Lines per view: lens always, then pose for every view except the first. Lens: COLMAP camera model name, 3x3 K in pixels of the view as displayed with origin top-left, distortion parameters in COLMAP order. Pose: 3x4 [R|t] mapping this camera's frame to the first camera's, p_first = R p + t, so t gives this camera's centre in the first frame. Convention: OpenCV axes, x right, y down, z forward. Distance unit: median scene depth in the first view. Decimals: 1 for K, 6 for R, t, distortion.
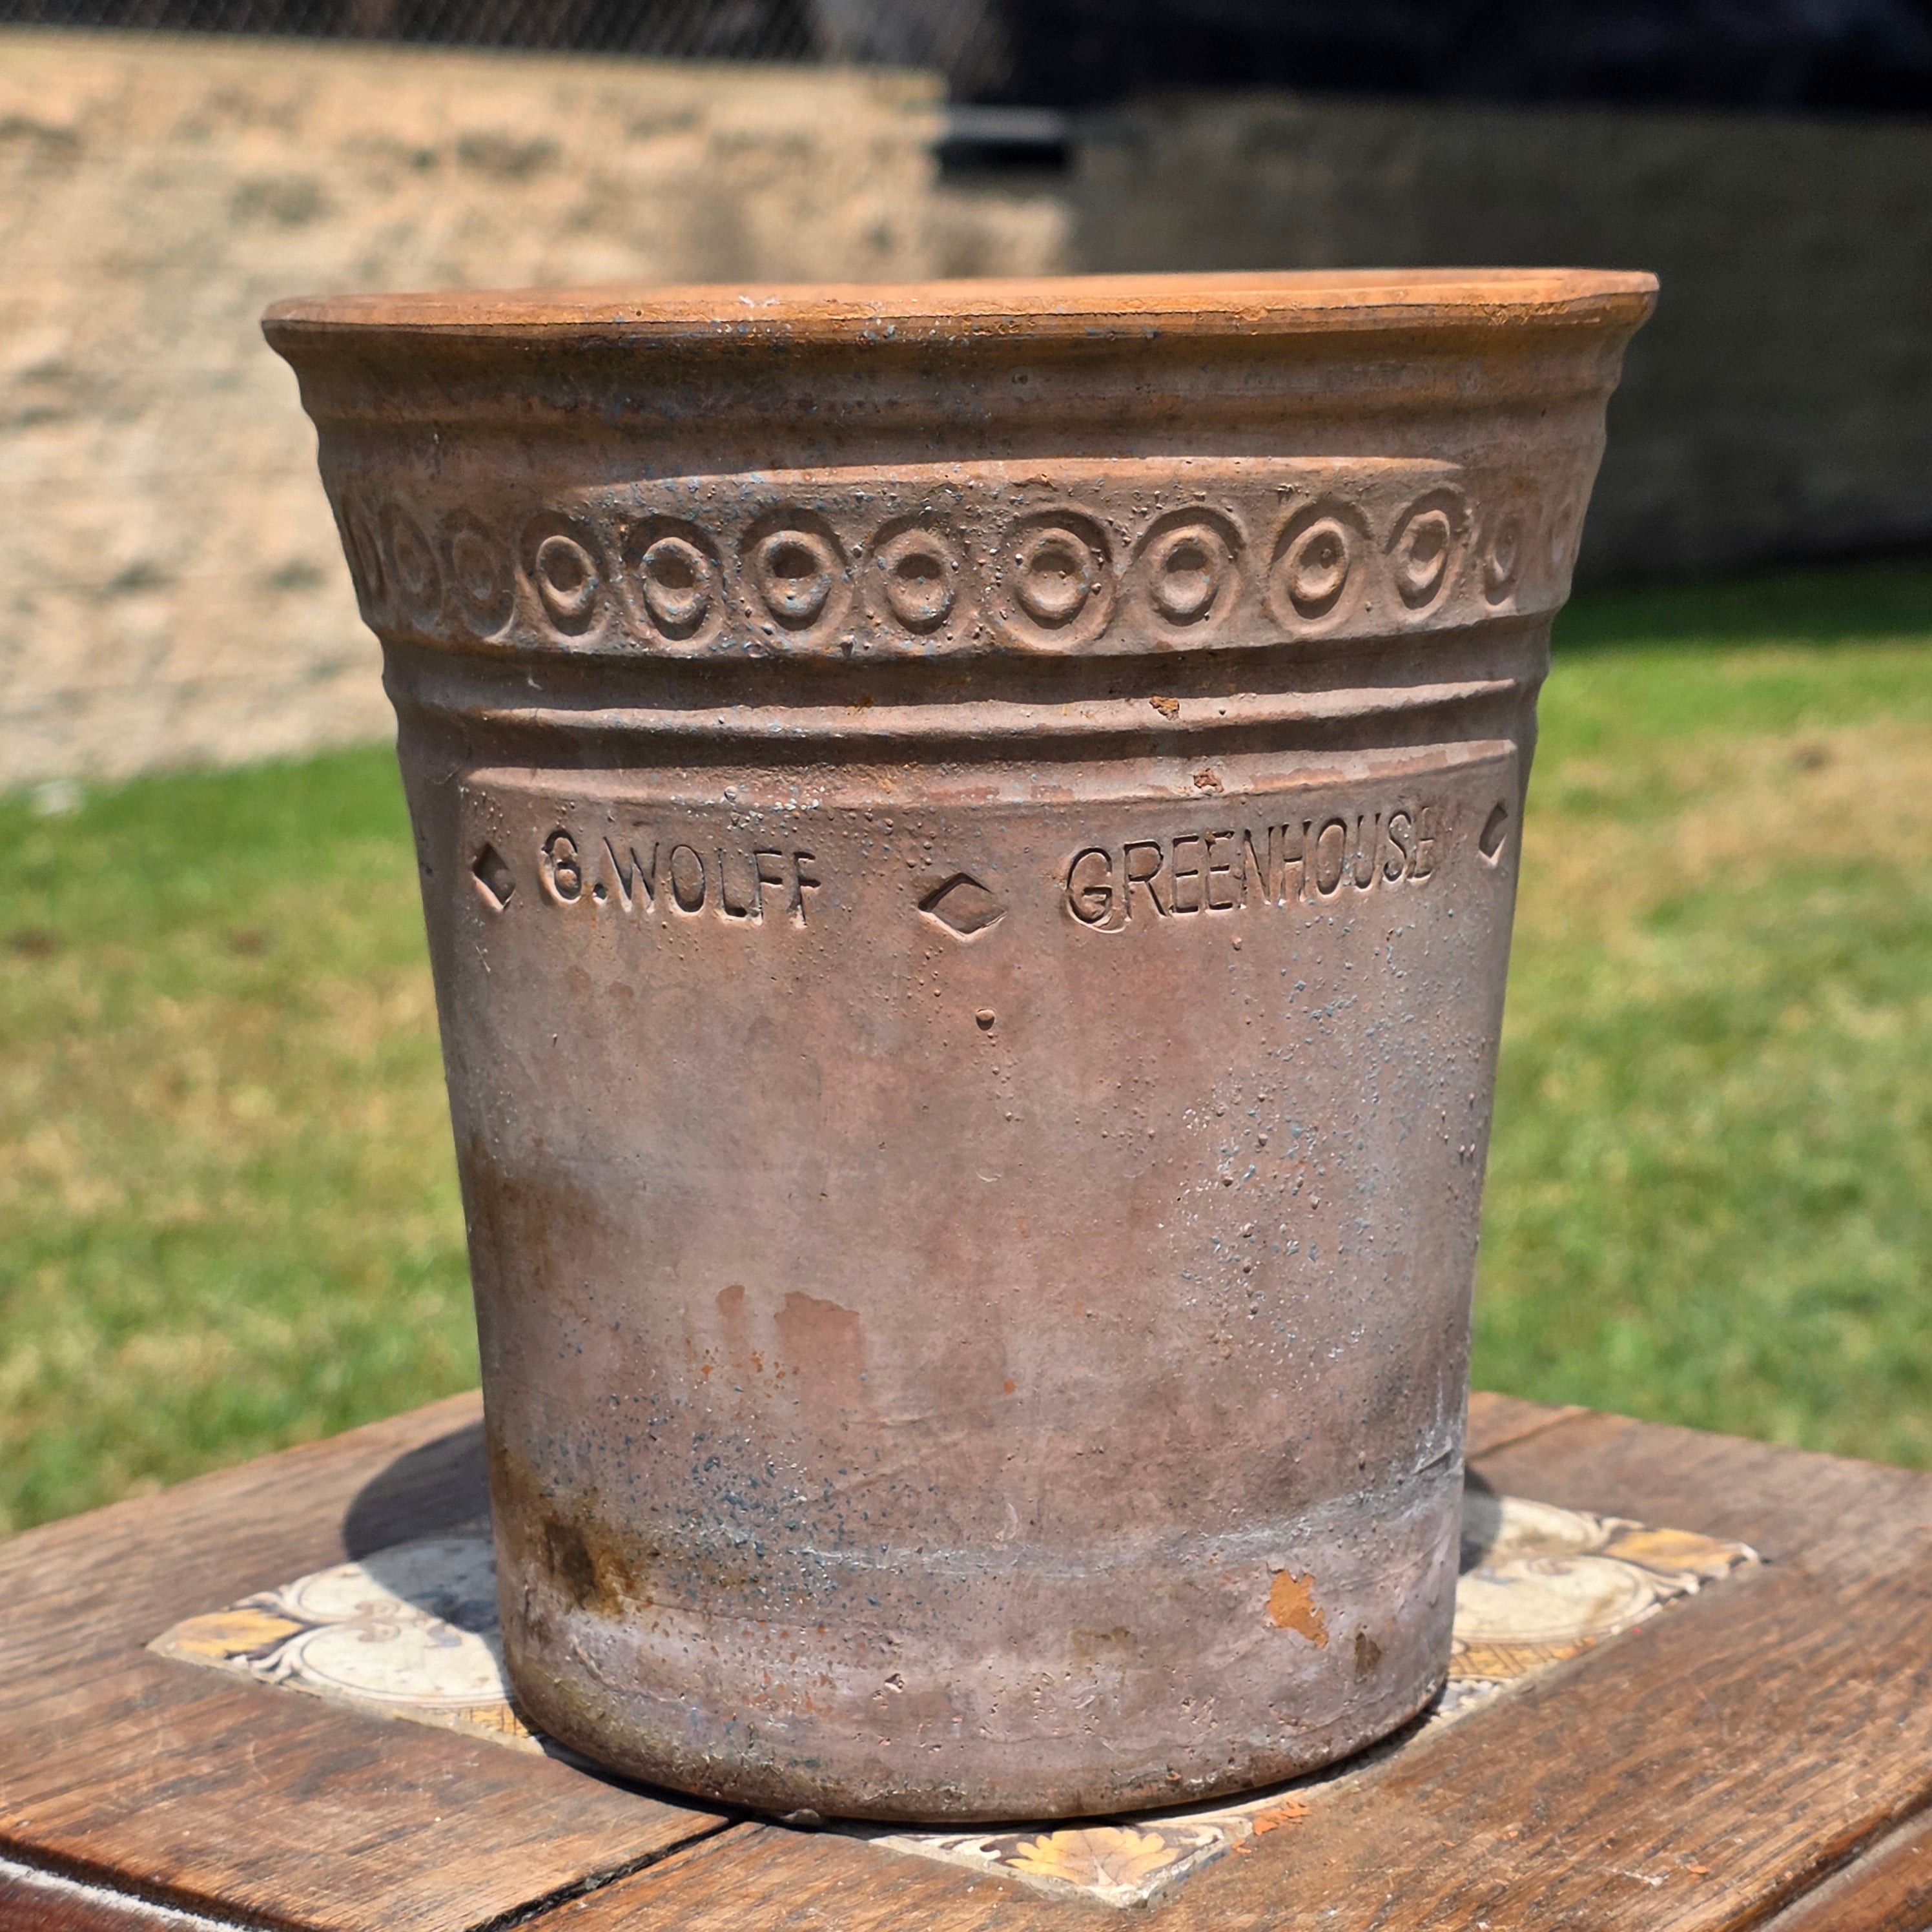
lens RADIAL K [[4537.4, 0, 967.6], [0, 4537.4, 1015.8], [0, 0, 1]] dist [0.107800, 0.335219]
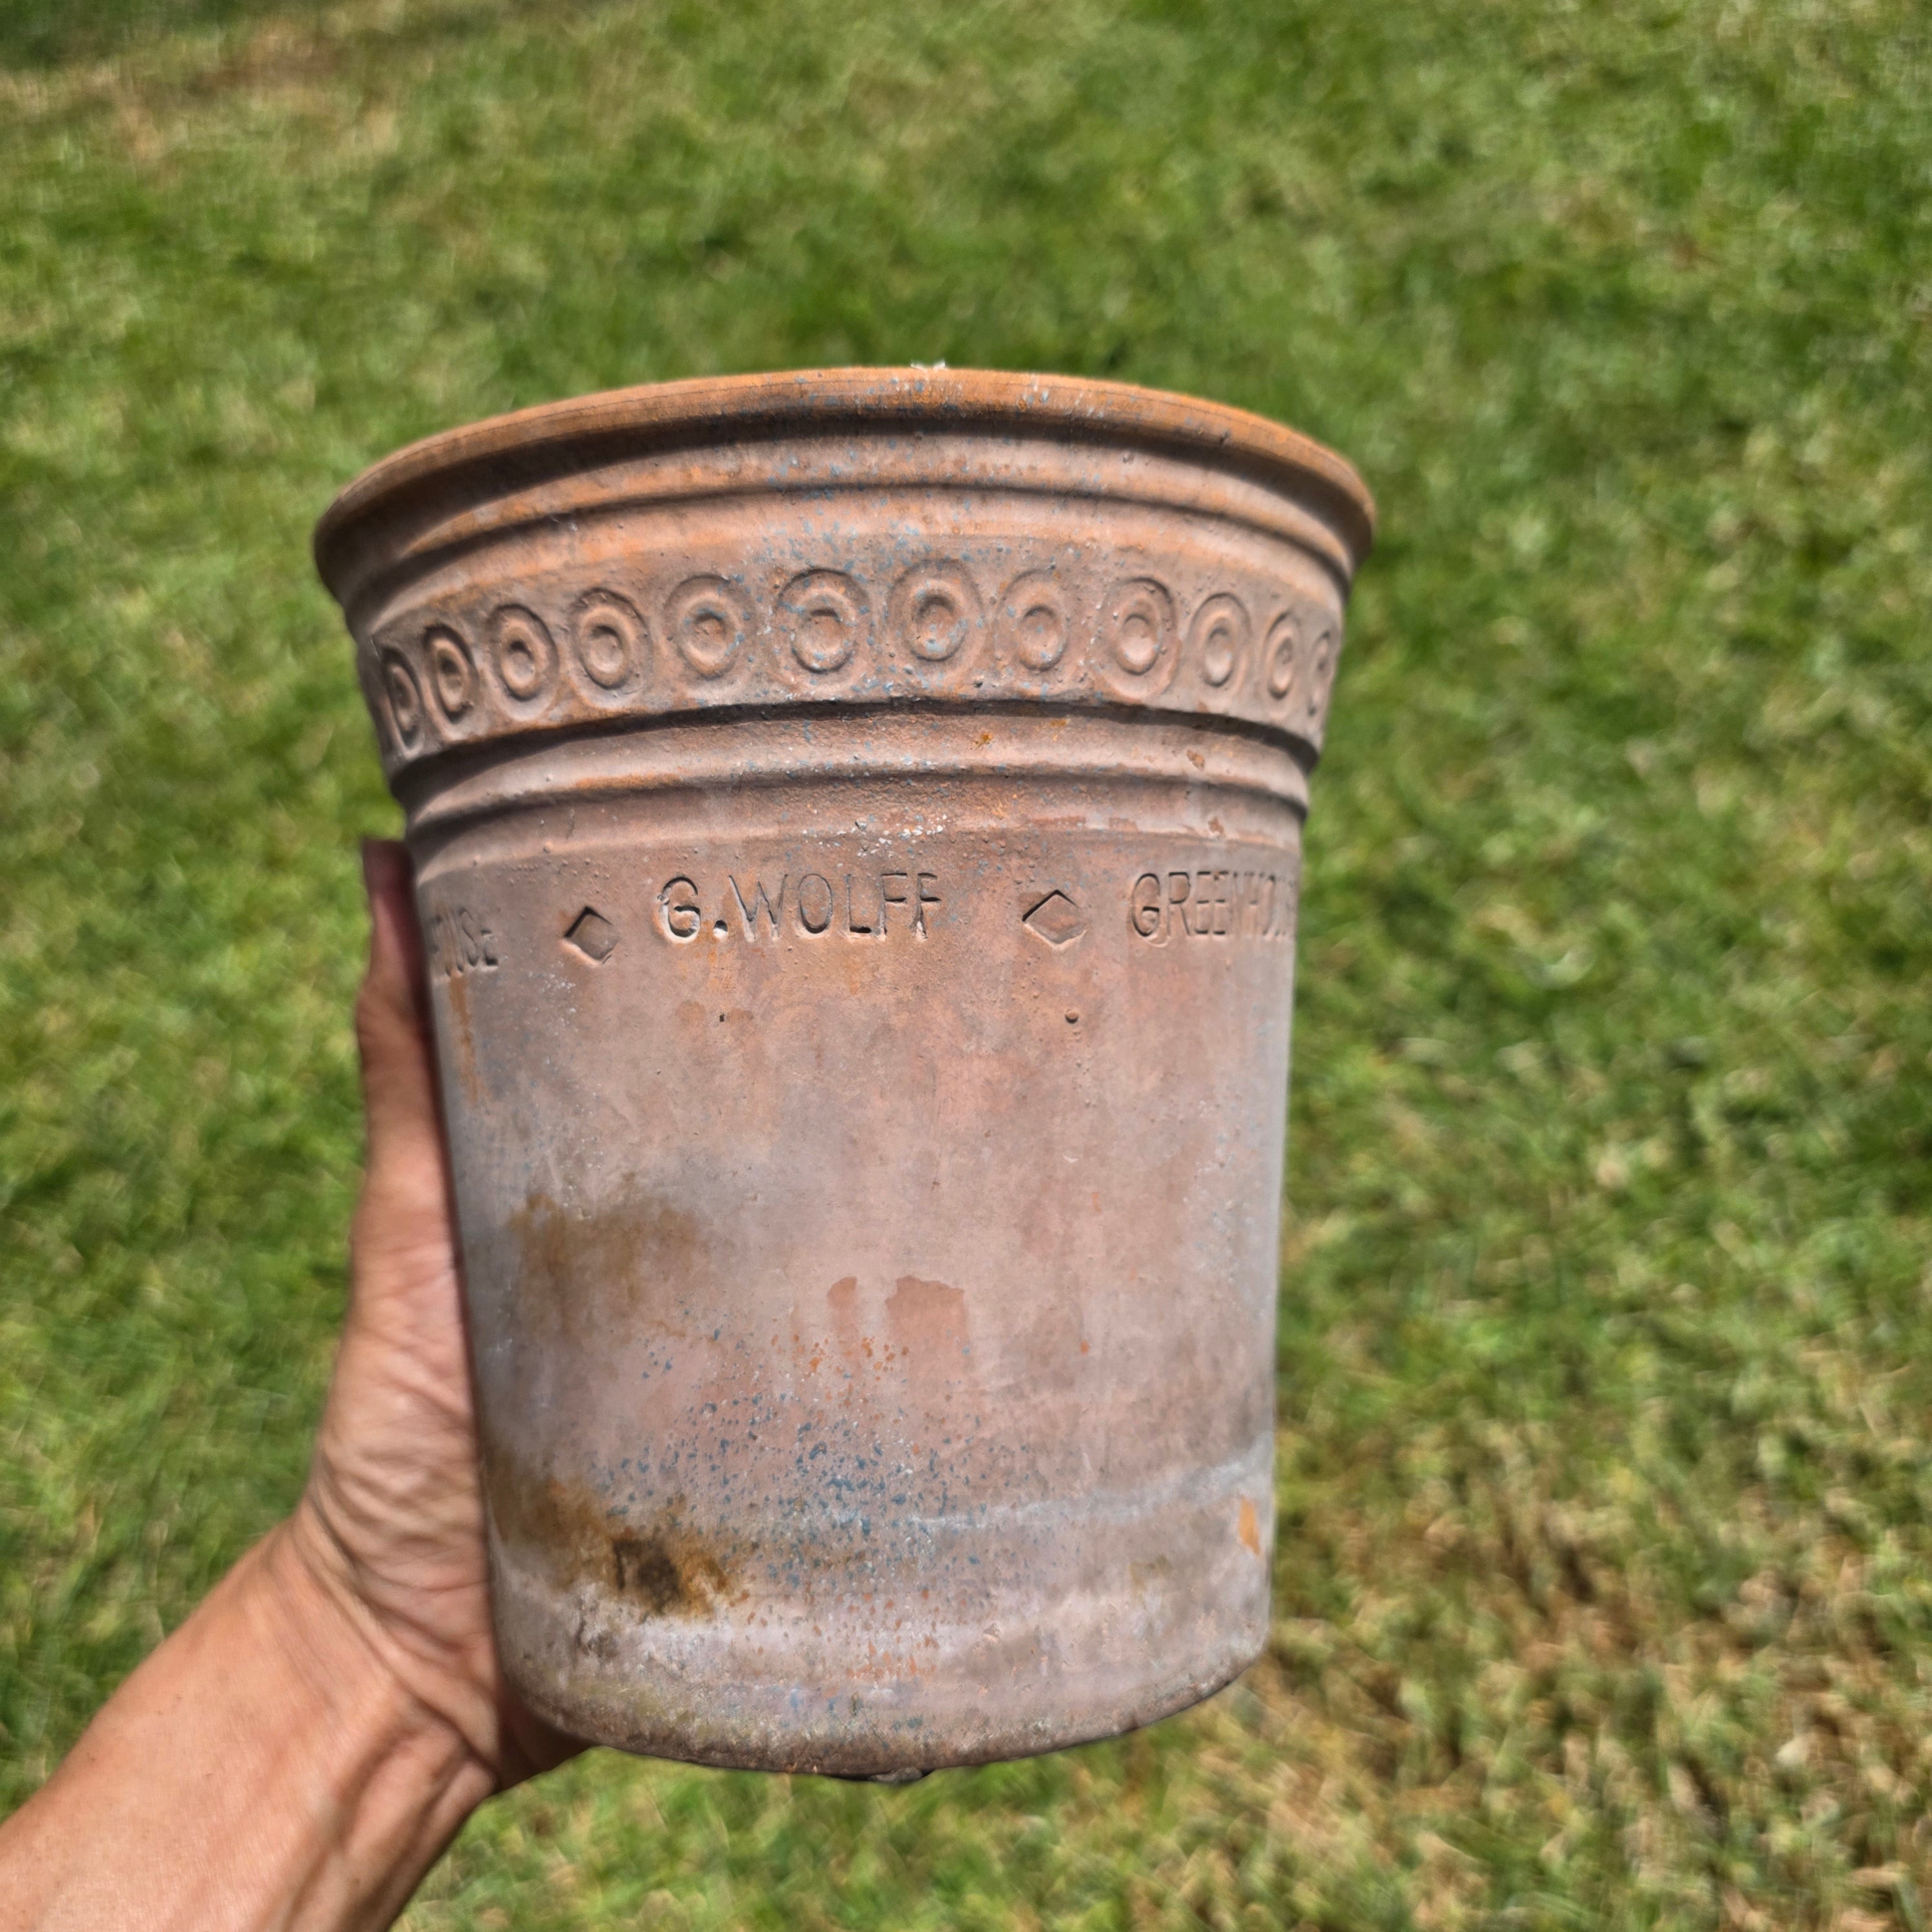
lens RADIAL K [[1860.0, 0, 936.3], [0, 1860.0, 972.7], [0, 0, 1]] dist [0.090247, -0.444753]
pose [[0.910837, 0.003500, 0.412751, -0.220748], [0.094536, 0.971615, -0.216856, 0.087974], [-0.401795, 0.236540, 0.884652, 0.567392]]
